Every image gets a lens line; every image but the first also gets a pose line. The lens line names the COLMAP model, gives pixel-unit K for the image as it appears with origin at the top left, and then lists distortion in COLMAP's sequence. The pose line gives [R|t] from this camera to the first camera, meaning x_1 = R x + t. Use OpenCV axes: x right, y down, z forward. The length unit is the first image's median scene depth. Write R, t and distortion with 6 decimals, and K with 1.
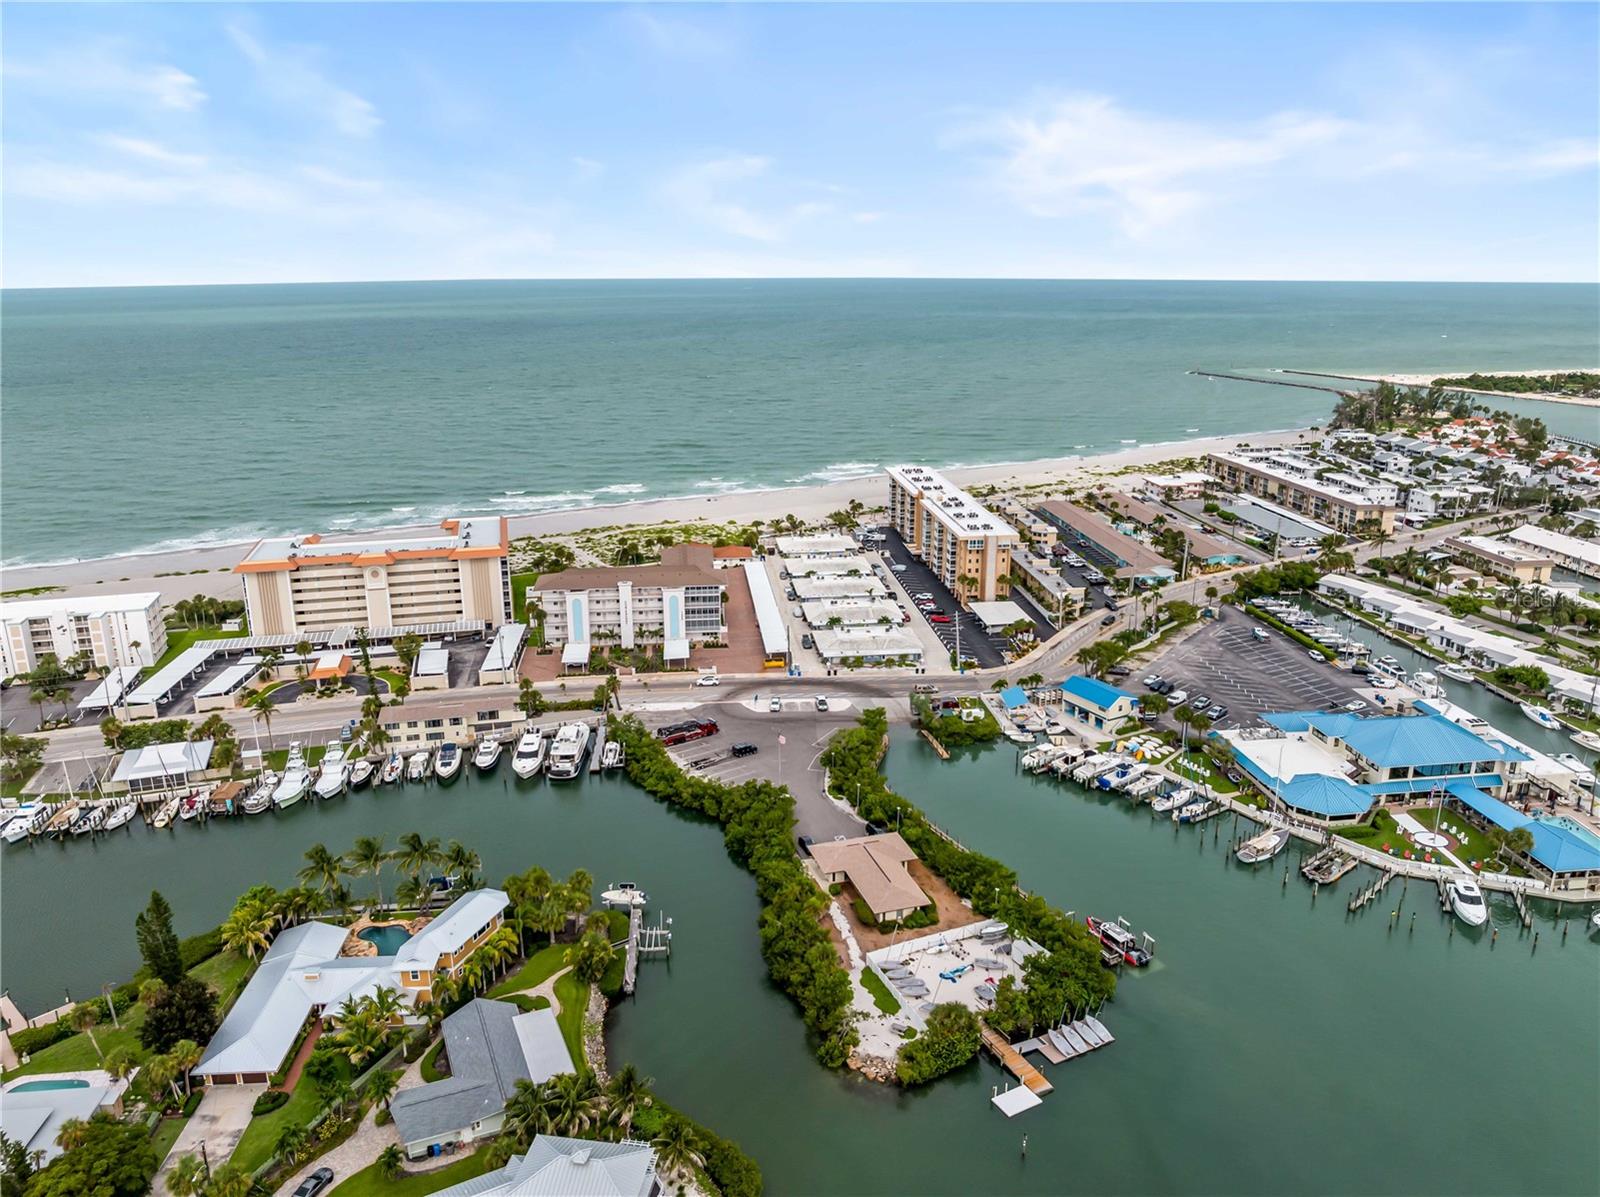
lens RADIAL K [[1128.8, 0, 799.2], [0, 1128.8, 603.7], [0, 0, 1]] dist [-0.046659, 0.014357]
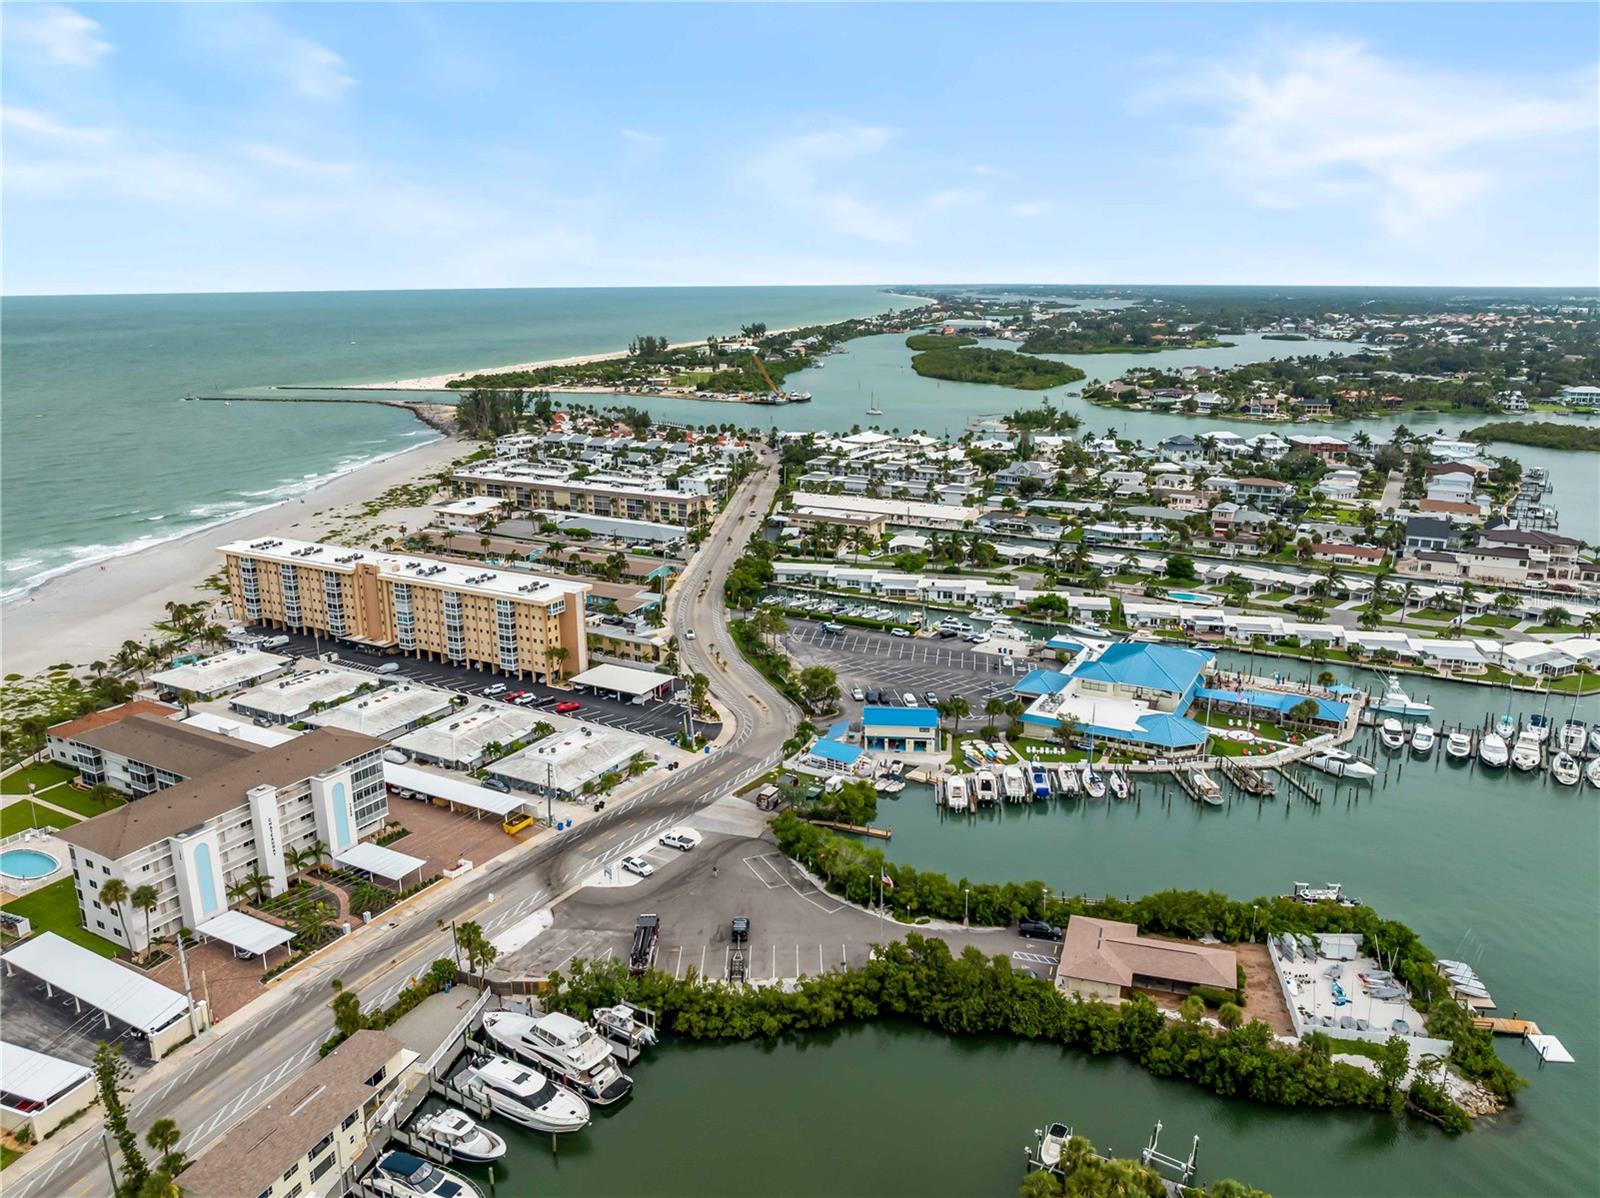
lens RADIAL K [[1178.9, 0, 808.0], [0, 1178.9, 596.7], [0, 0, 1]] dist [-0.020755, -0.014895]
pose [[0.577316, -0.210264, 0.788983, -0.458771], [0.231821, 0.968721, 0.088536, -0.105525], [-0.782921, 0.131790, 0.608002, 0.390641]]
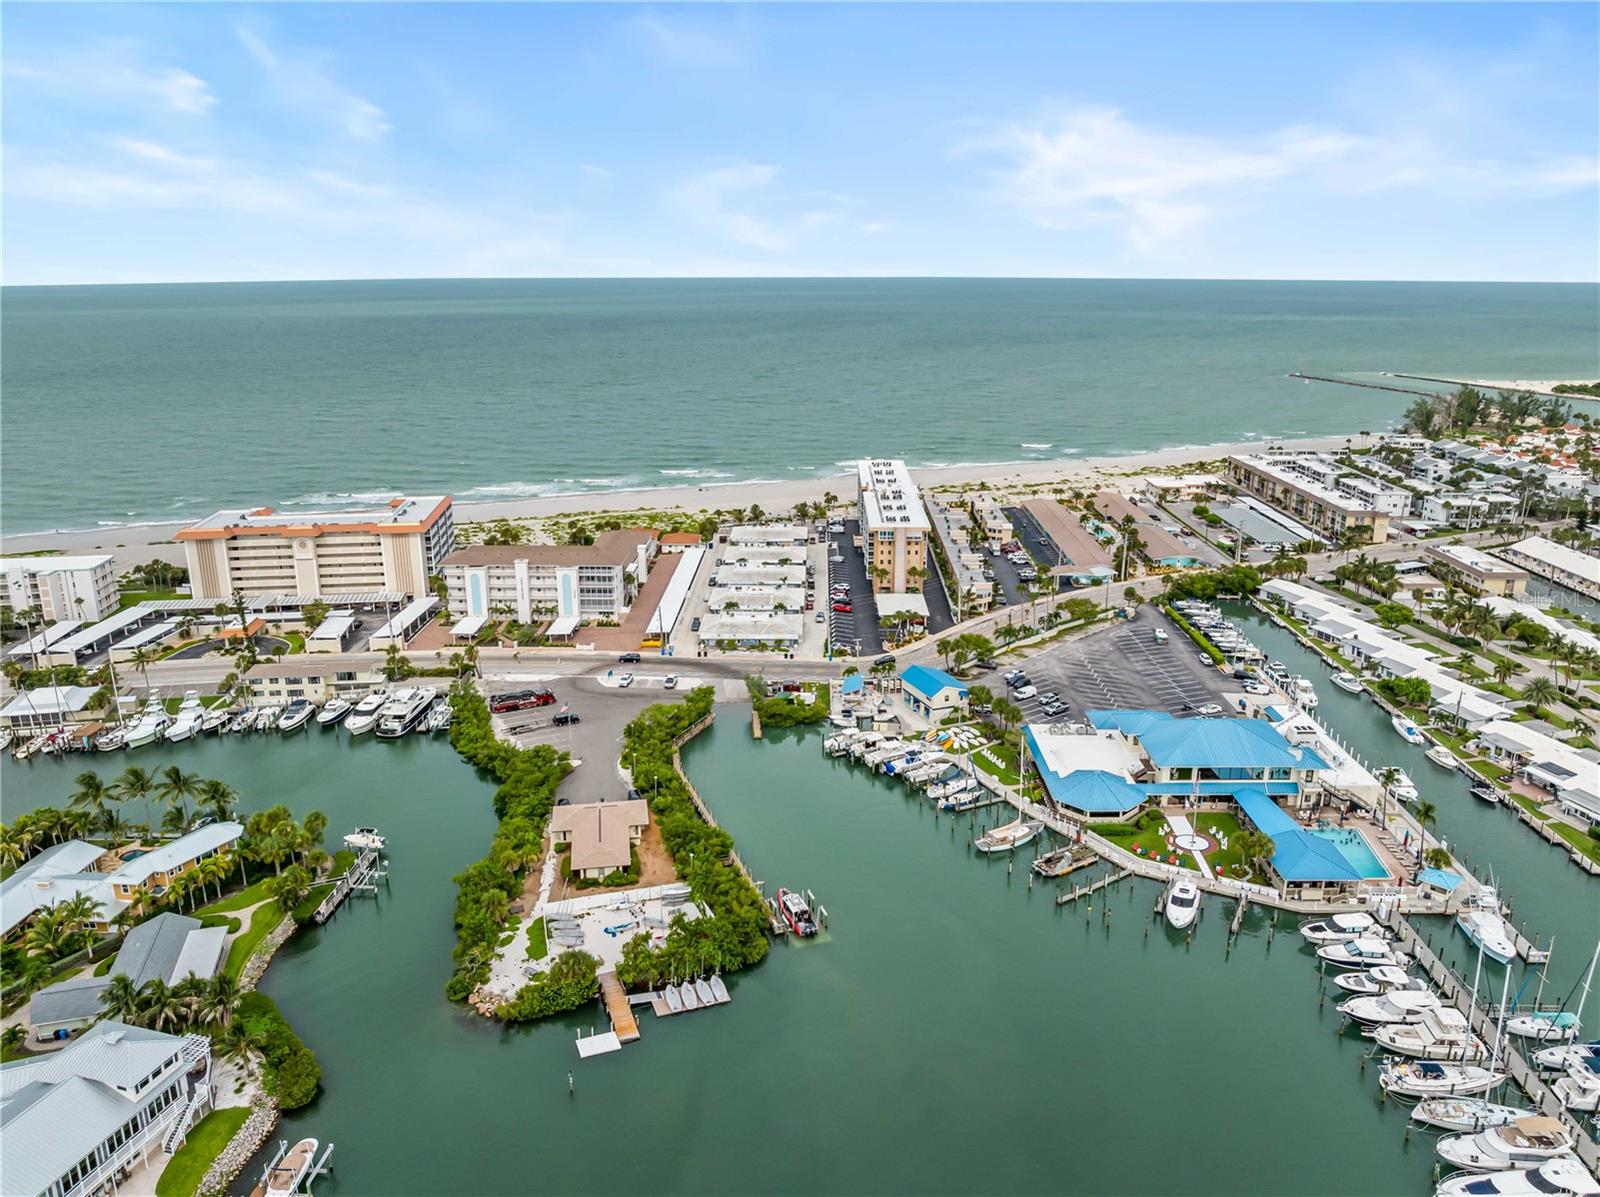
lens RADIAL K [[1128.8, 0, 792.3], [0, 1128.8, 623.1], [0, 0, 1]] dist [-0.046659, 0.014357]
pose [[0.991349, 0.039008, -0.125318, 0.230521], [-0.036944, 0.999141, 0.018752, 0.010623], [0.125942, -0.013960, 0.991939, -0.007293]]
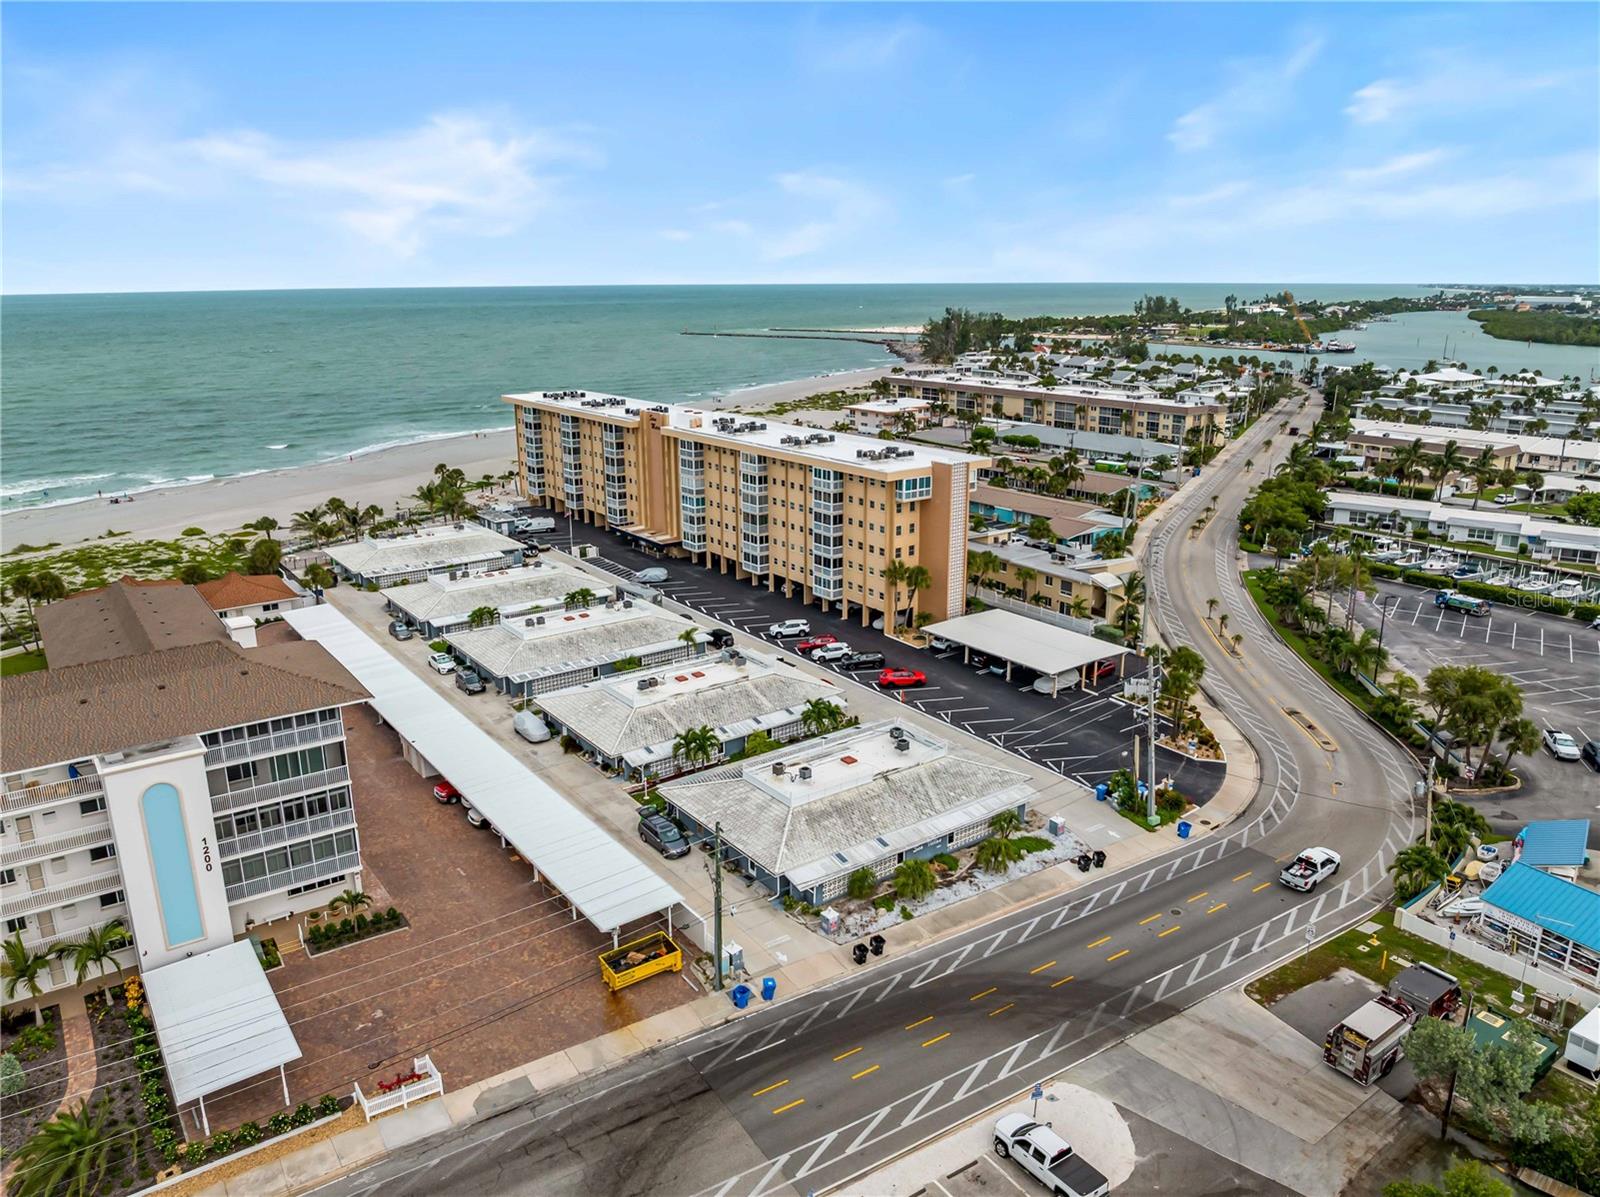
lens RADIAL K [[1128.8, 0, 802.6], [0, 1128.8, 606.9], [0, 0, 1]] dist [-0.046659, 0.014357]
pose [[0.865558, -0.141127, 0.480512, -0.102329], [0.143256, 0.989153, 0.032466, -0.032222], [-0.479882, 0.040735, 0.876387, 0.738338]]
